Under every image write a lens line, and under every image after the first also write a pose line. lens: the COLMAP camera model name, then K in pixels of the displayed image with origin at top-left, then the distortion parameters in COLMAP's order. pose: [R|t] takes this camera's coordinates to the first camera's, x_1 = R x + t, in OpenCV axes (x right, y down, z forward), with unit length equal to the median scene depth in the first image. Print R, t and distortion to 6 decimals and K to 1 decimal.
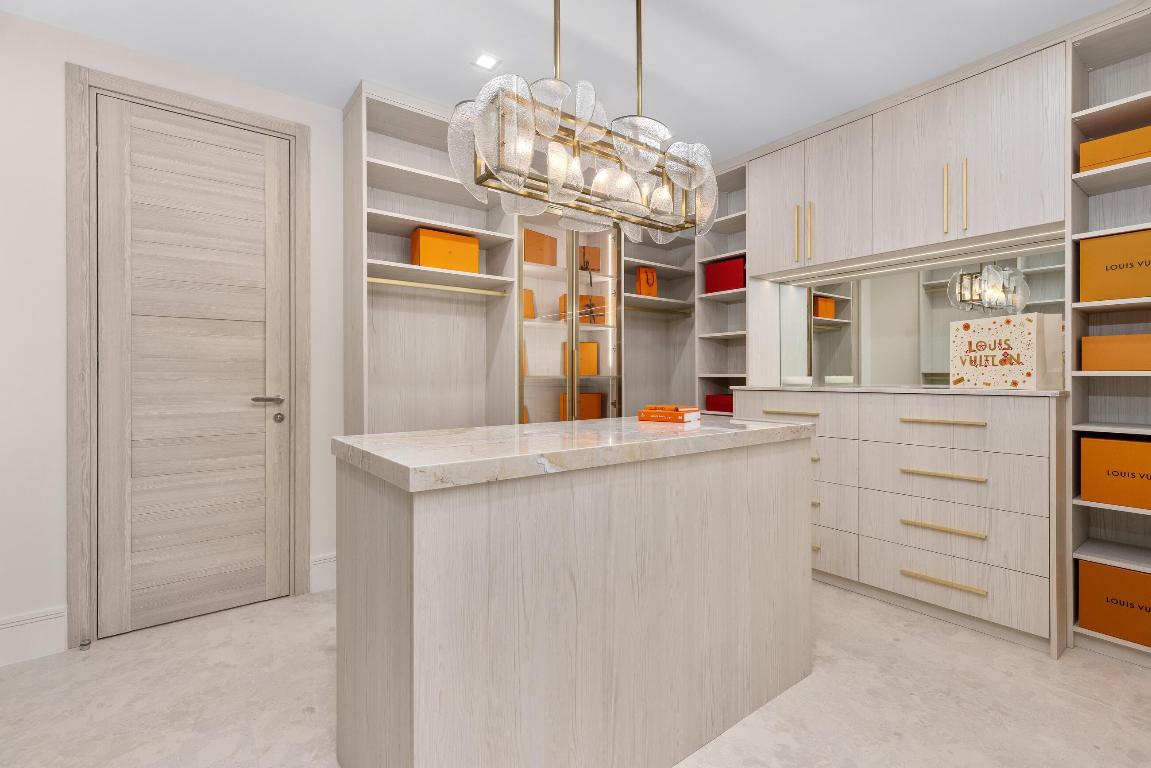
lens RADIAL K [[528.0, 0, 577.5], [0, 528.0, 379.2], [0, 0, 1]] dist [-0.005714, -0.000980]
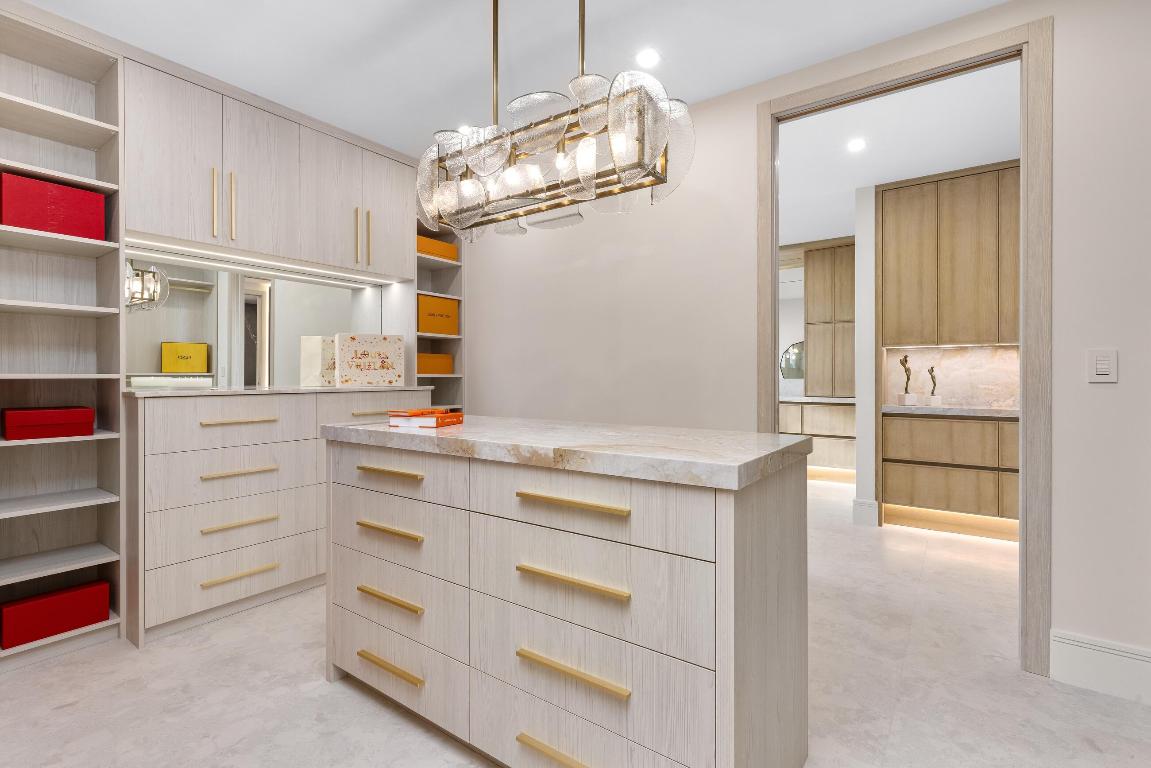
lens RADIAL K [[528.0, 0, 577.2], [0, 528.0, 378.6], [0, 0, 1]] dist [-0.005714, -0.000980]
pose [[-0.289030, 0.000464, 0.957320, -0.669838], [0.009265, 0.999954, 0.002313, -0.000709], [-0.957275, 0.009539, -0.289021, 0.887546]]
